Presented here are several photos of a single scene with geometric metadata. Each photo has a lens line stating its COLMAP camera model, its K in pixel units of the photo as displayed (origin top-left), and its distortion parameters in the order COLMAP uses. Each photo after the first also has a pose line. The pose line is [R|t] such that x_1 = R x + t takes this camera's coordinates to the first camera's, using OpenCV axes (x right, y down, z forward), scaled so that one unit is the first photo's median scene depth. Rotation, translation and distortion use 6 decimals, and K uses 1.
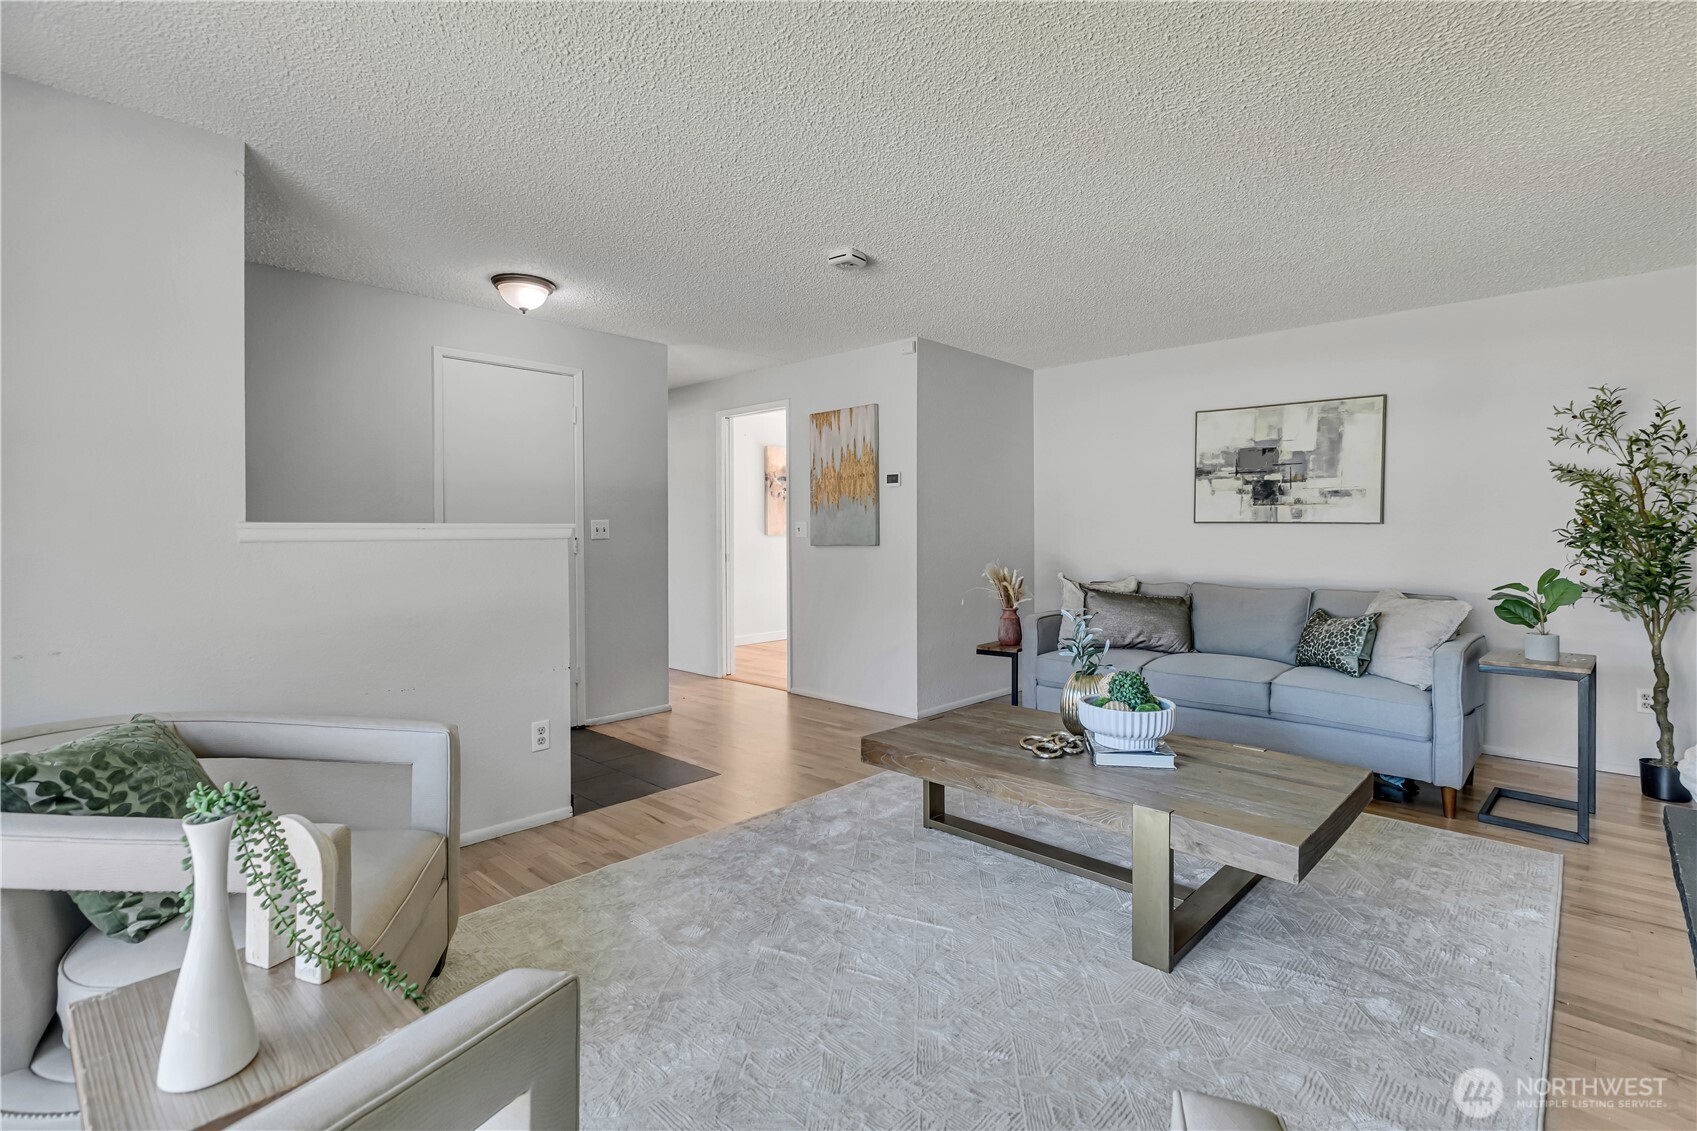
lens RADIAL K [[813.9, 0, 844.3], [0, 813.9, 533.0], [0, 0, 1]] dist [-0.000199, 0.000001]
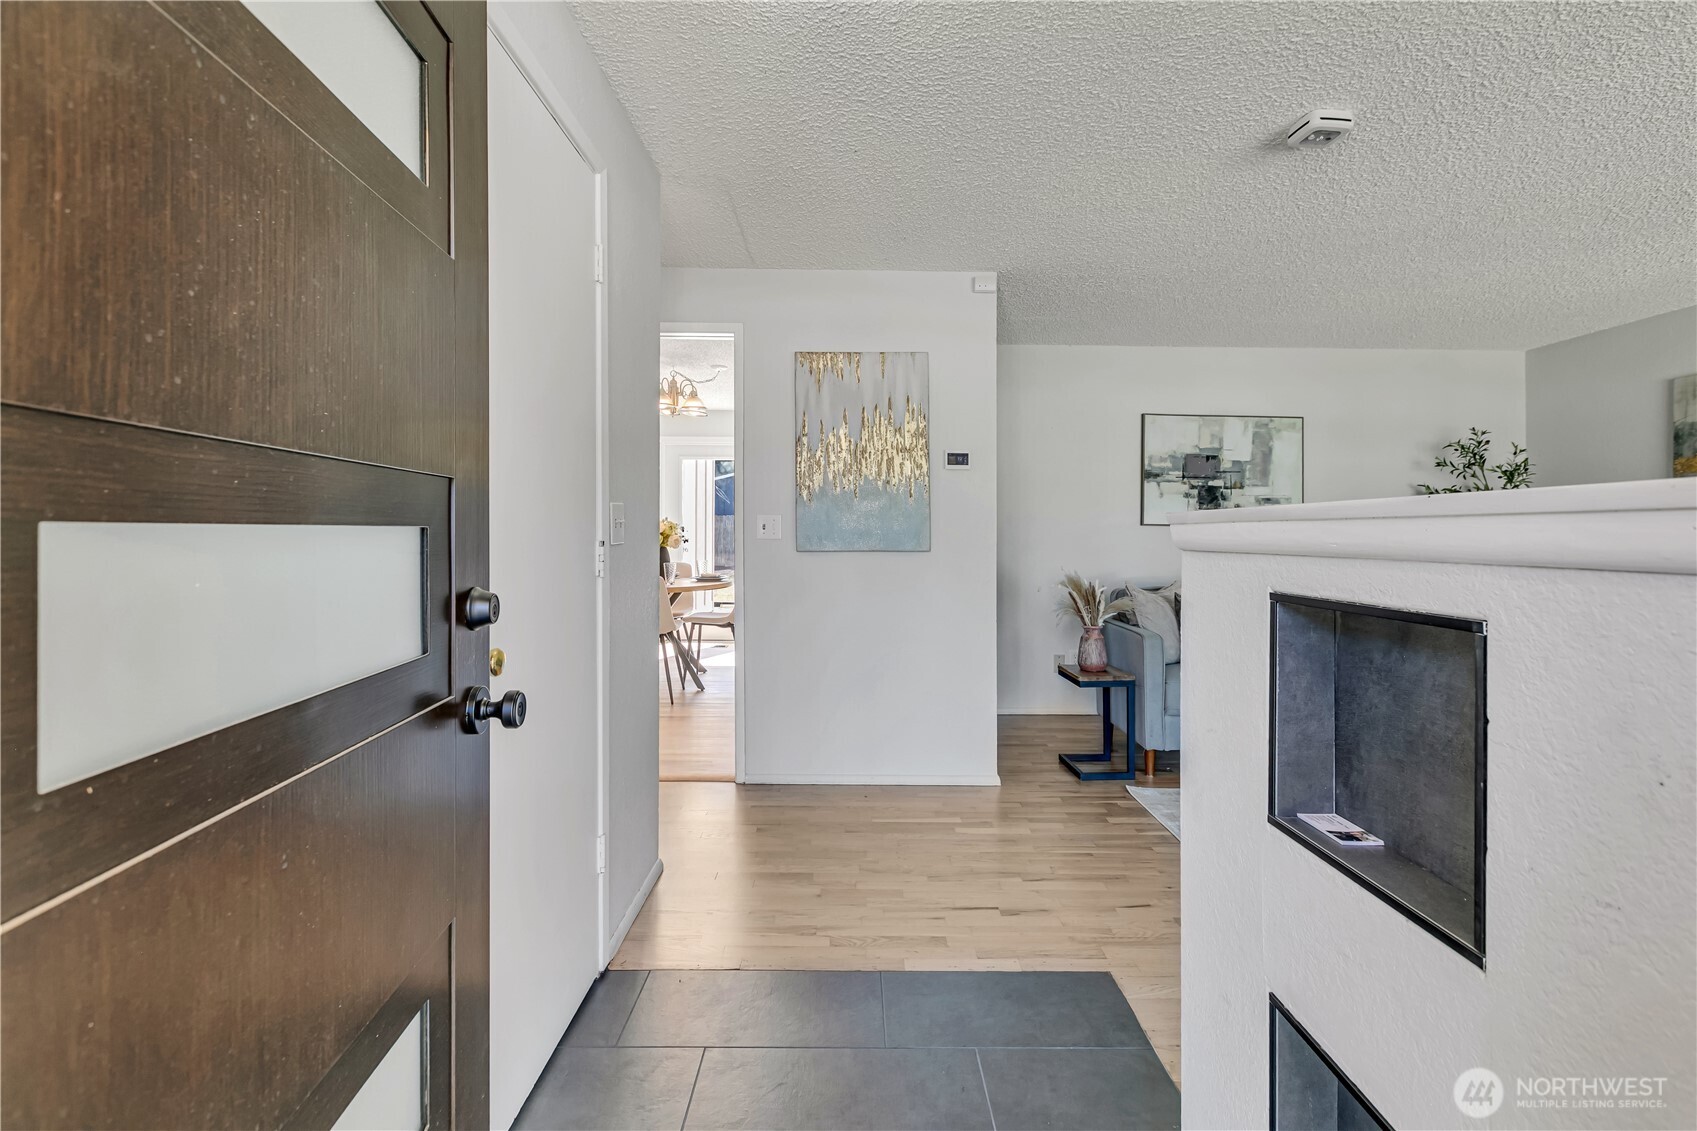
lens RADIAL K [[813.9, 0, 844.3], [0, 813.9, 533.0], [0, 0, 1]] dist [-0.000199, 0.000001]
pose [[0.683745, 0.003974, 0.729710, -0.578396], [-0.007033, 0.999975, 0.001144, -0.001345], [-0.729687, -0.005914, 0.683755, 0.623523]]
